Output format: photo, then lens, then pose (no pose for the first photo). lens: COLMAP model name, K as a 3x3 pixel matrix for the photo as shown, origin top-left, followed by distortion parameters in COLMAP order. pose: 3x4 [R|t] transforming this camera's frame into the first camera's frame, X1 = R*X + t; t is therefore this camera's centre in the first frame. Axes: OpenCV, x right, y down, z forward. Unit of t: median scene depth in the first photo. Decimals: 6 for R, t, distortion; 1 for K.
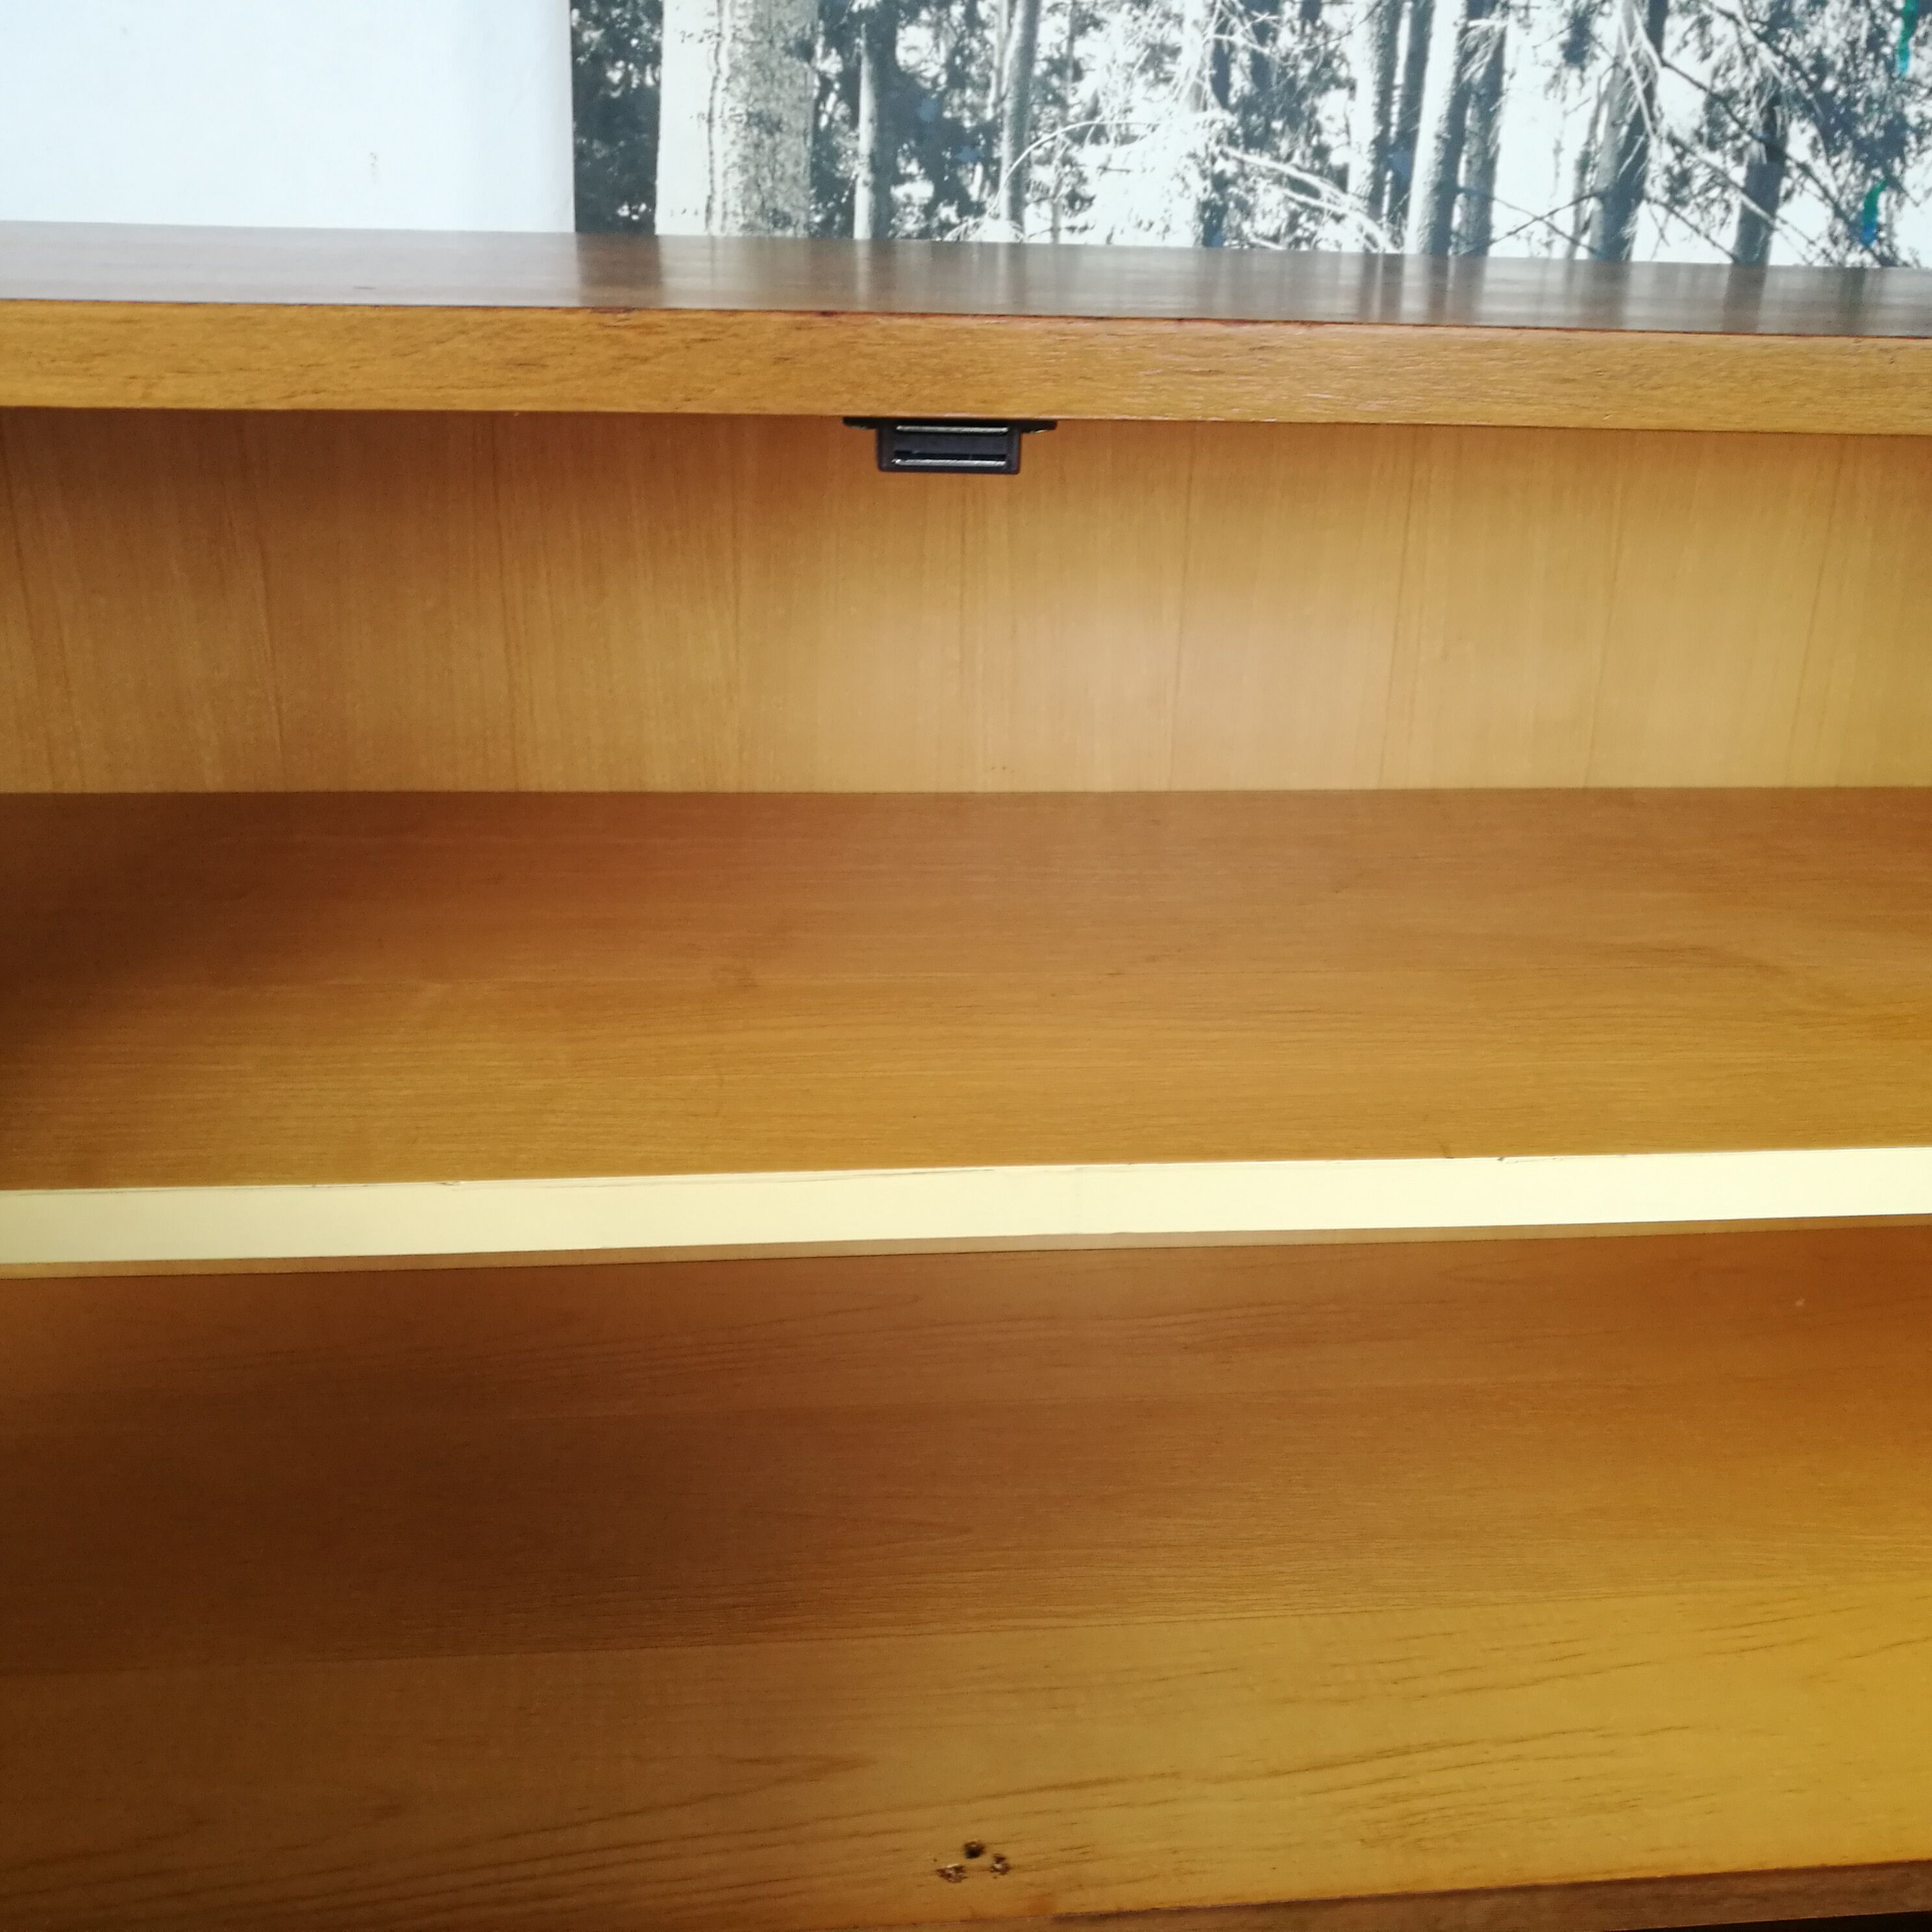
lens RADIAL K [[2055.7, 0, 987.1], [0, 2055.7, 948.9], [0, 0, 1]] dist [-0.005807, 0.000000]
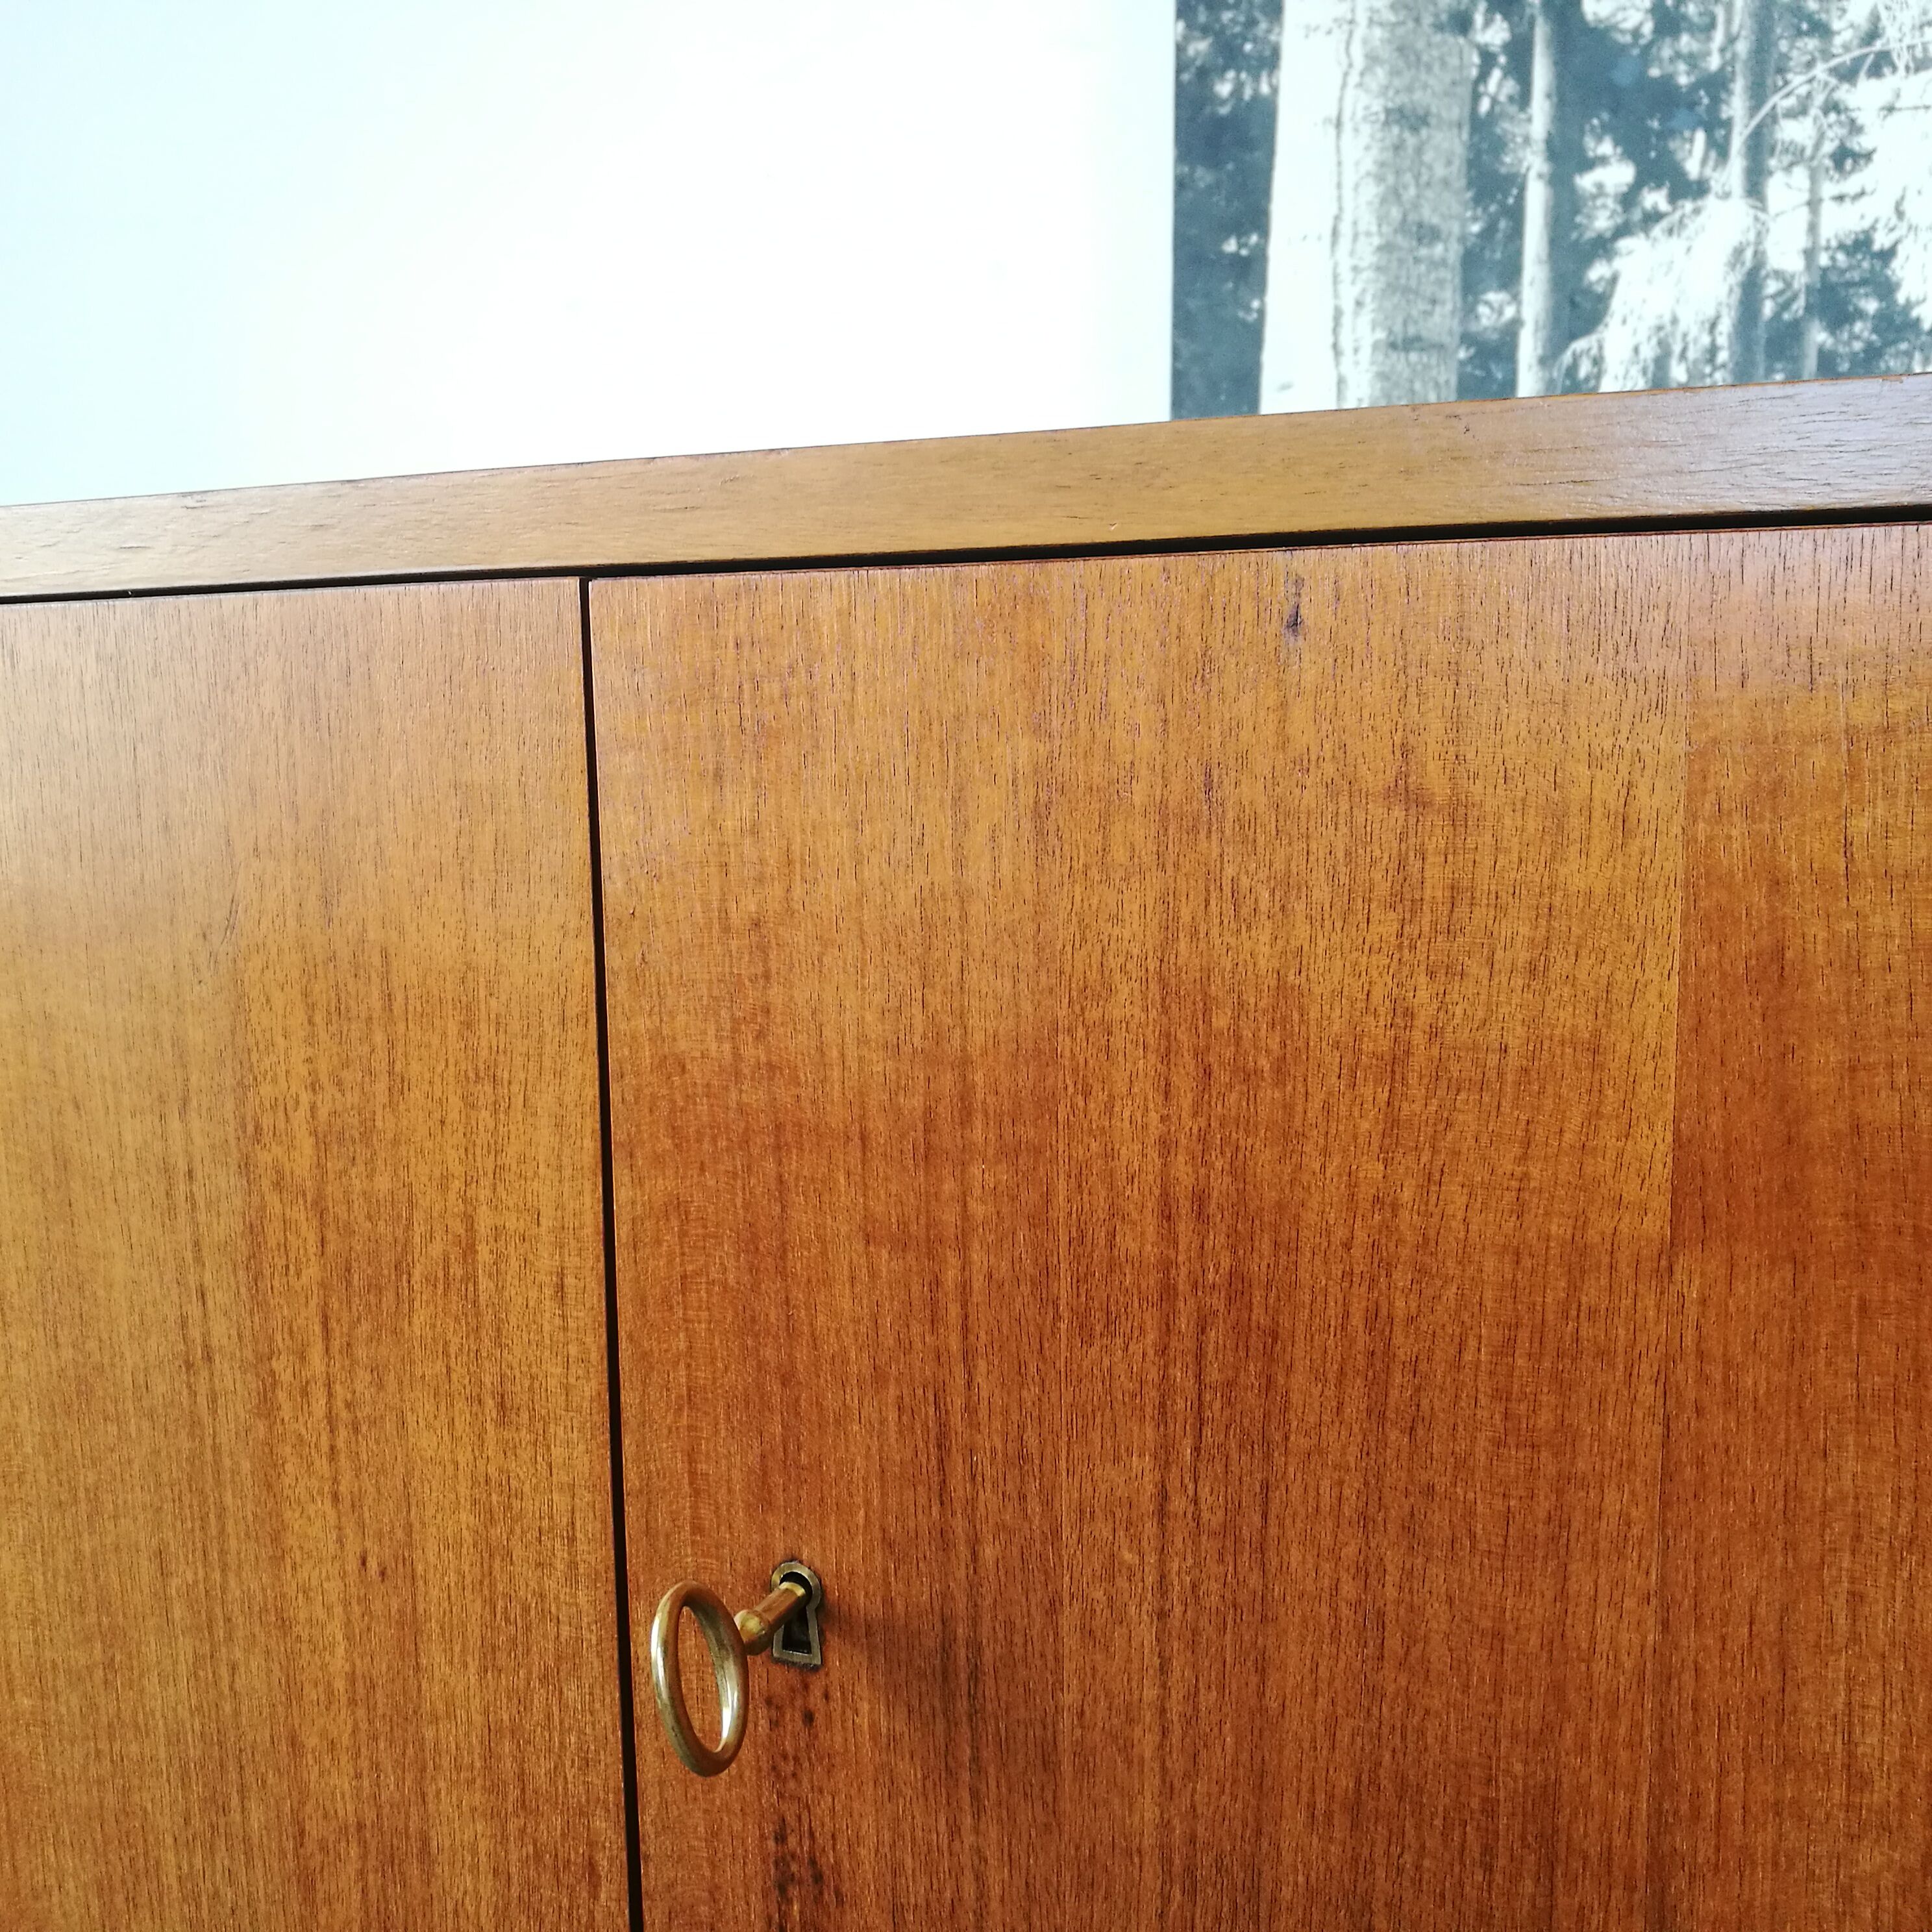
lens RADIAL K [[2055.7, 0, 987.5], [0, 2055.7, 967.1], [0, 0, 1]] dist [-0.005807, 0.000000]
pose [[0.887555, 0.006837, -0.460650, 0.109473], [-0.125888, 0.965435, -0.228225, 0.105275], [0.443168, 0.260553, 0.857738, 0.336460]]
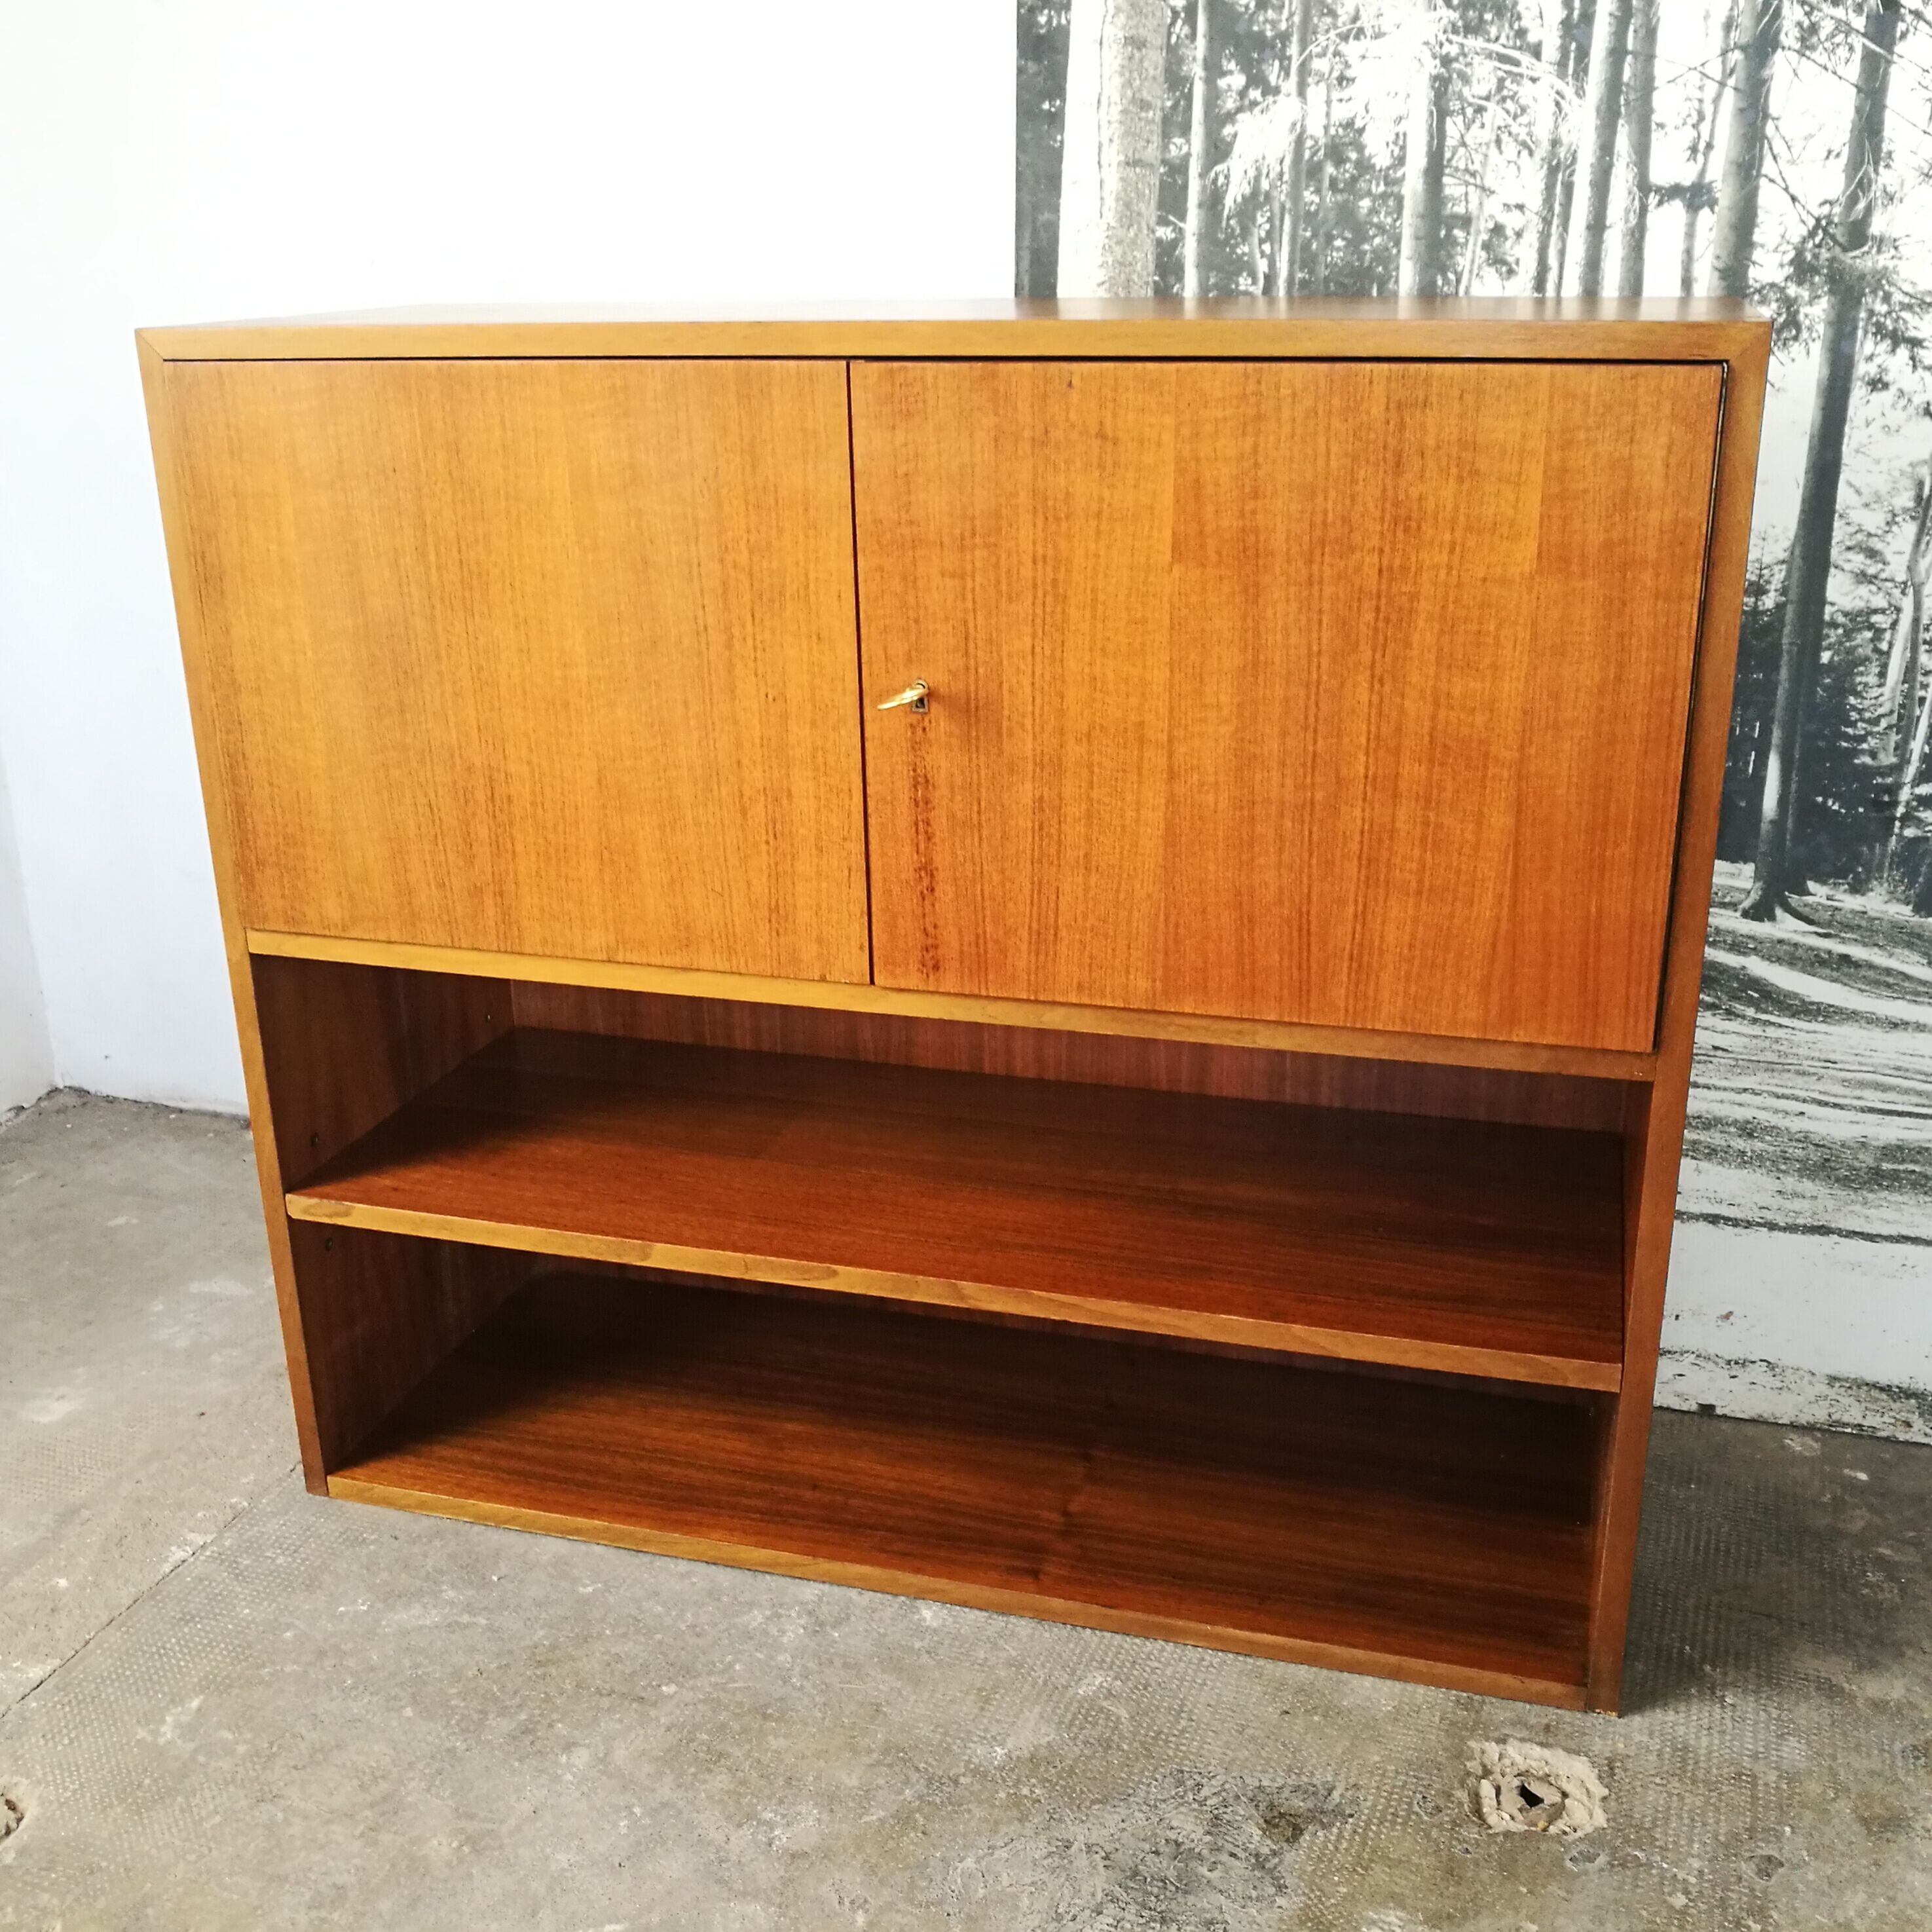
lens RADIAL K [[2055.7, 0, 959.8], [0, 2055.7, 977.6], [0, 0, 1]] dist [-0.005807, 0.000000]
pose [[0.922288, 0.082934, -0.377502, 0.399590], [-0.092767, 0.995656, -0.007905, 0.311190], [0.375206, 0.042310, 0.925975, -0.432254]]
